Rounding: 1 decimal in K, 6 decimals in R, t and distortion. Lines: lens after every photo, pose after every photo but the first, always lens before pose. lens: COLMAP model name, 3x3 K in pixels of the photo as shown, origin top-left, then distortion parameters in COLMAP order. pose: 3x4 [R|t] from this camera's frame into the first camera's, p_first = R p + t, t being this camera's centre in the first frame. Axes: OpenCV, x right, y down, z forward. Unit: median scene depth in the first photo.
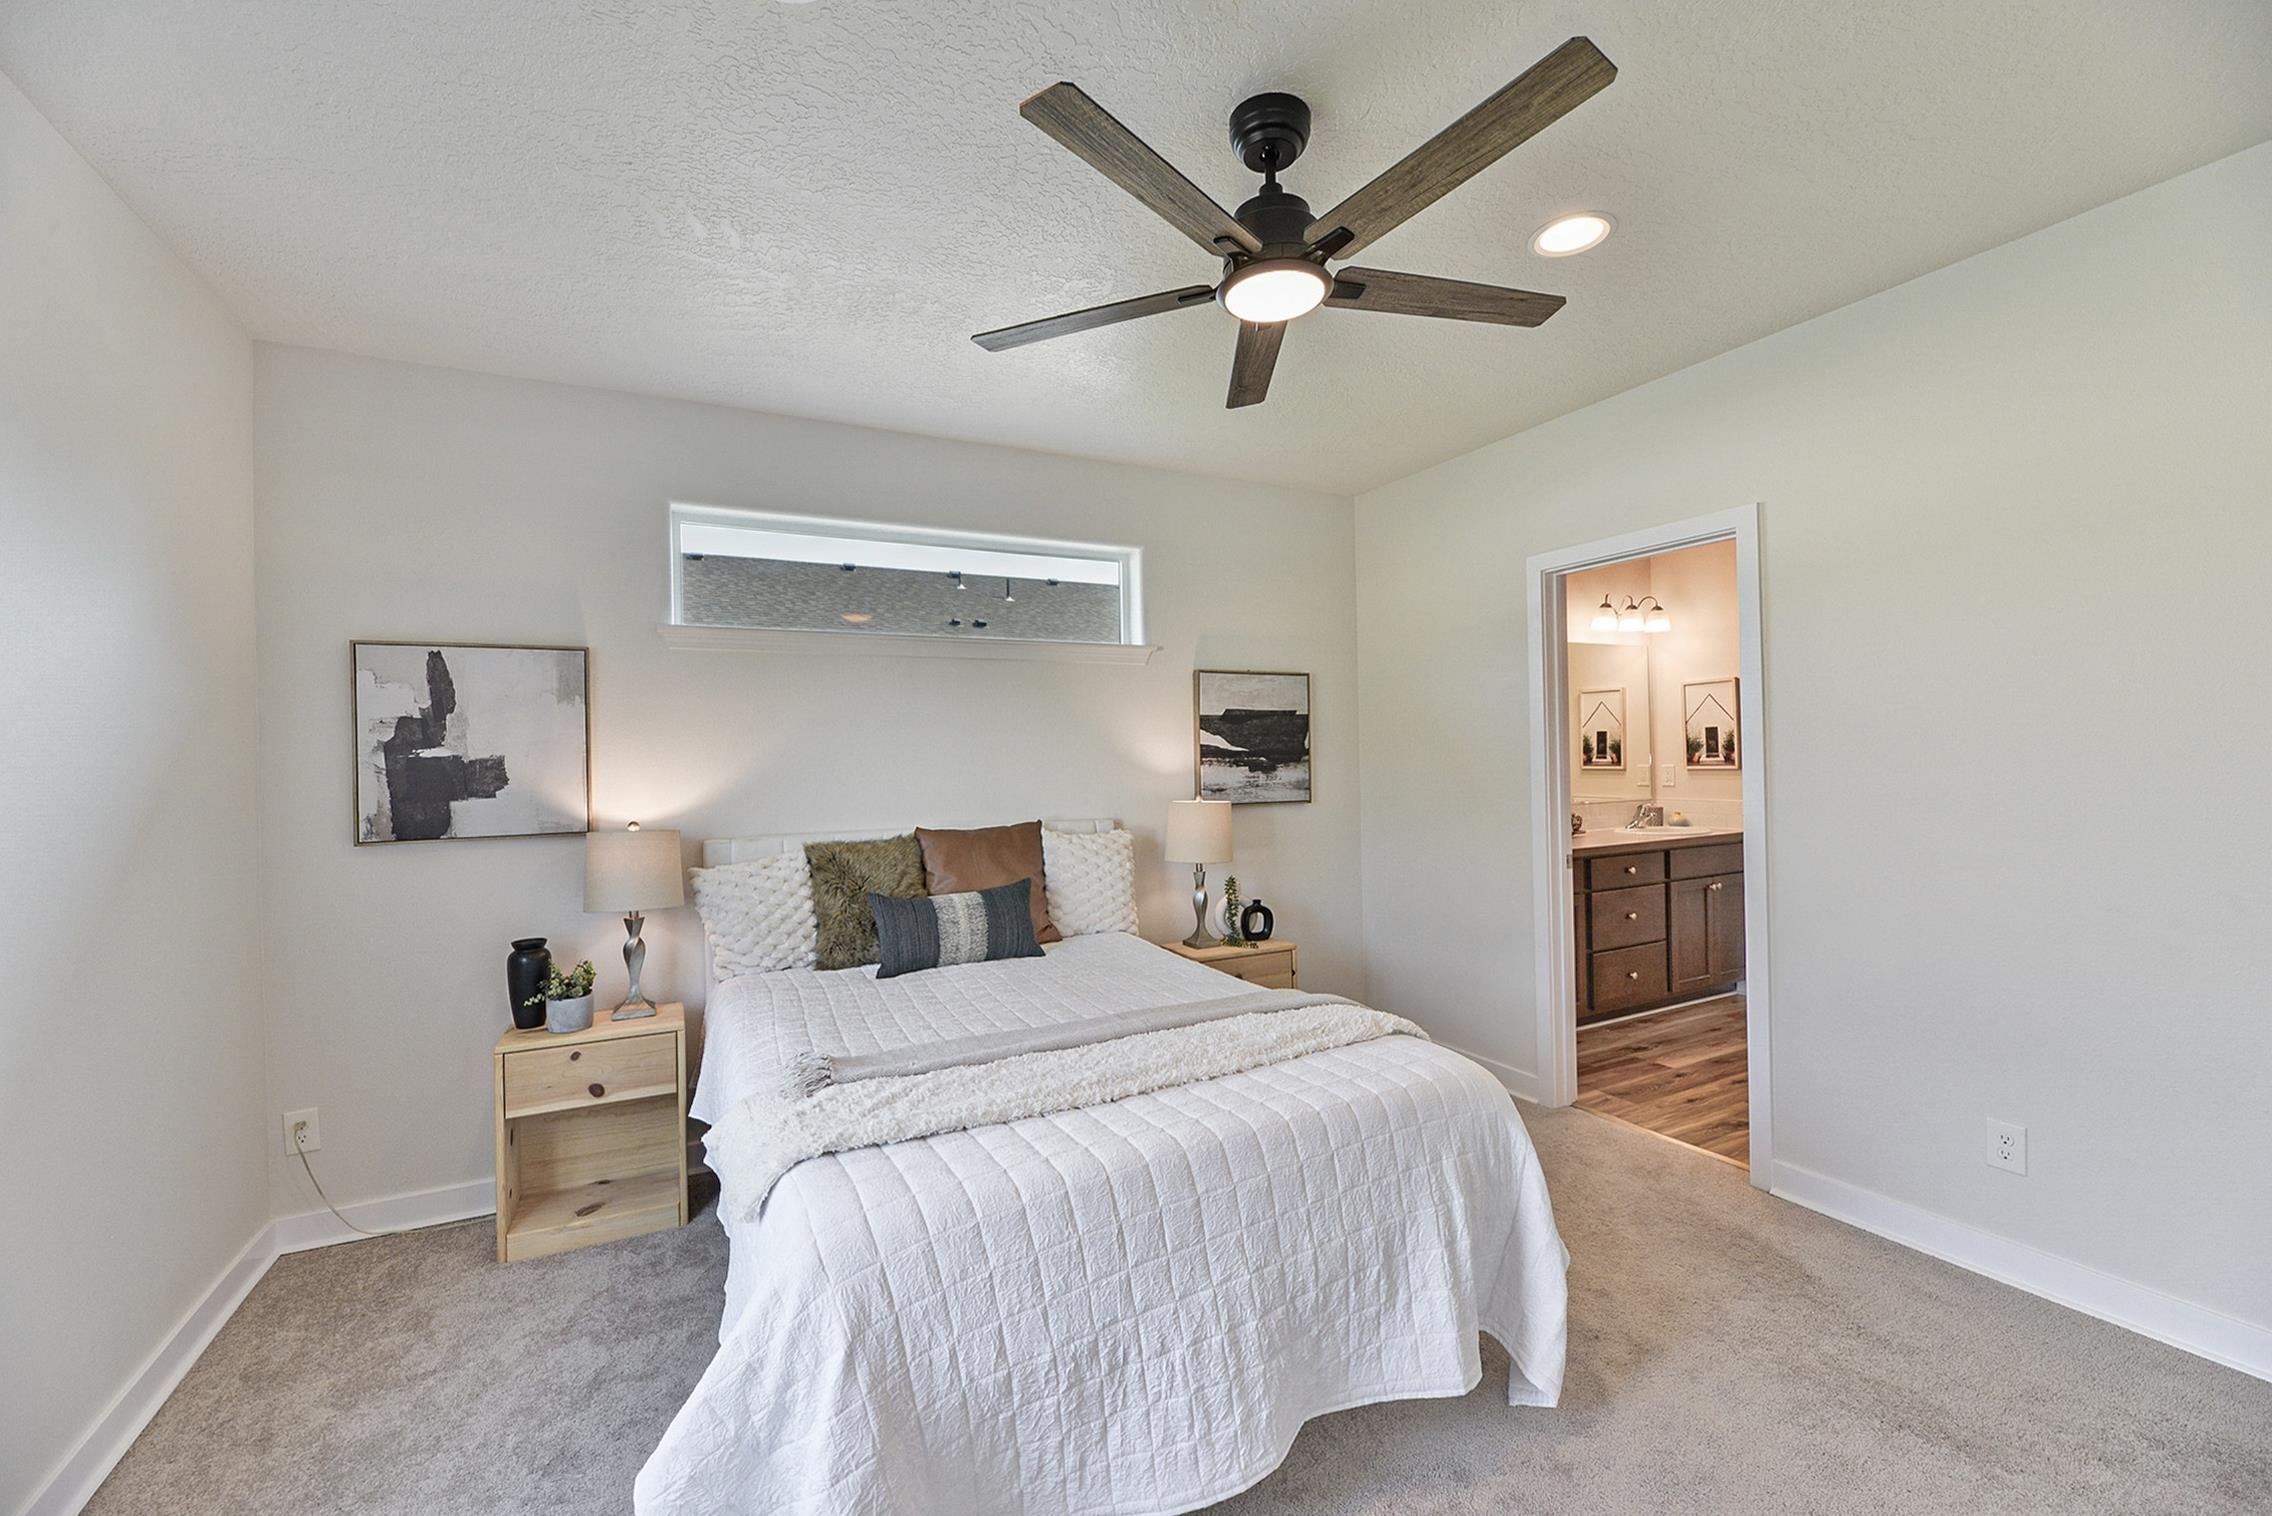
lens RADIAL K [[918.5, 0, 1127.6], [0, 918.5, 767.3], [0, 0, 1]] dist [0.000043, -0.000176]
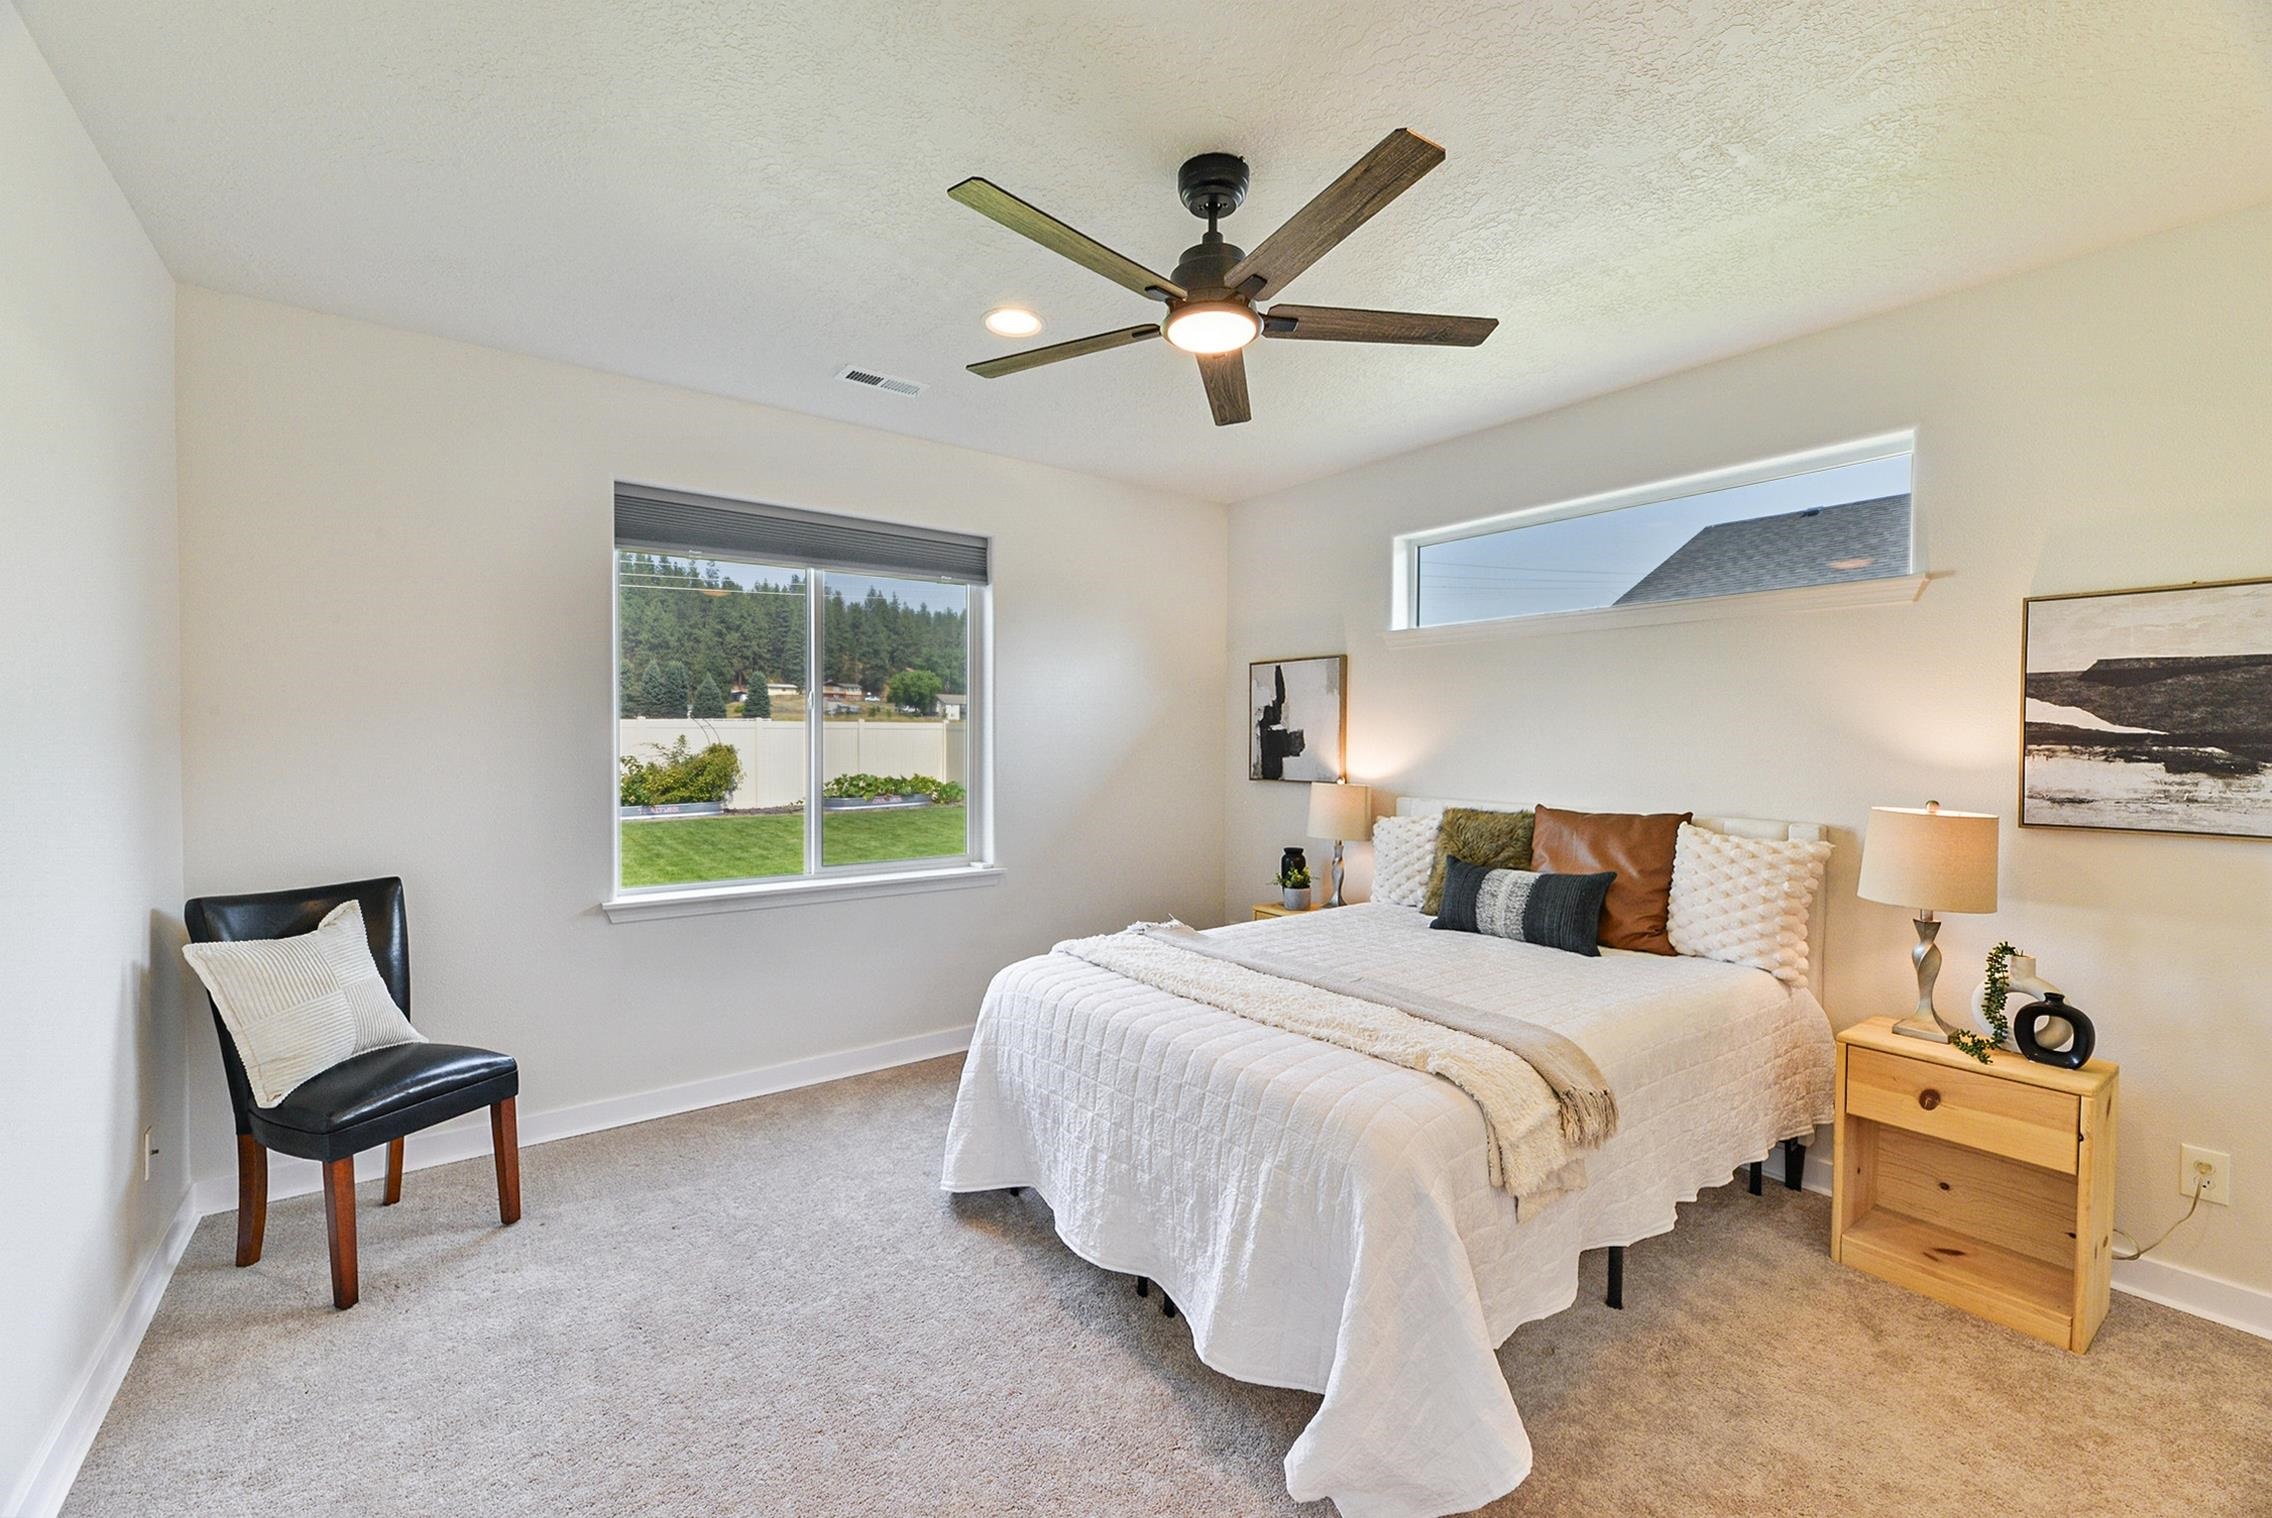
lens RADIAL K [[906.7, 0, 1116.7], [0, 906.7, 772.9], [0, 0, 1]] dist [-0.003191, -0.000277]
pose [[0.163189, 0.057818, -0.984899, 0.690881], [-0.017966, 0.998290, 0.055627, -0.016831], [0.986431, 0.008617, 0.163948, 0.384411]]
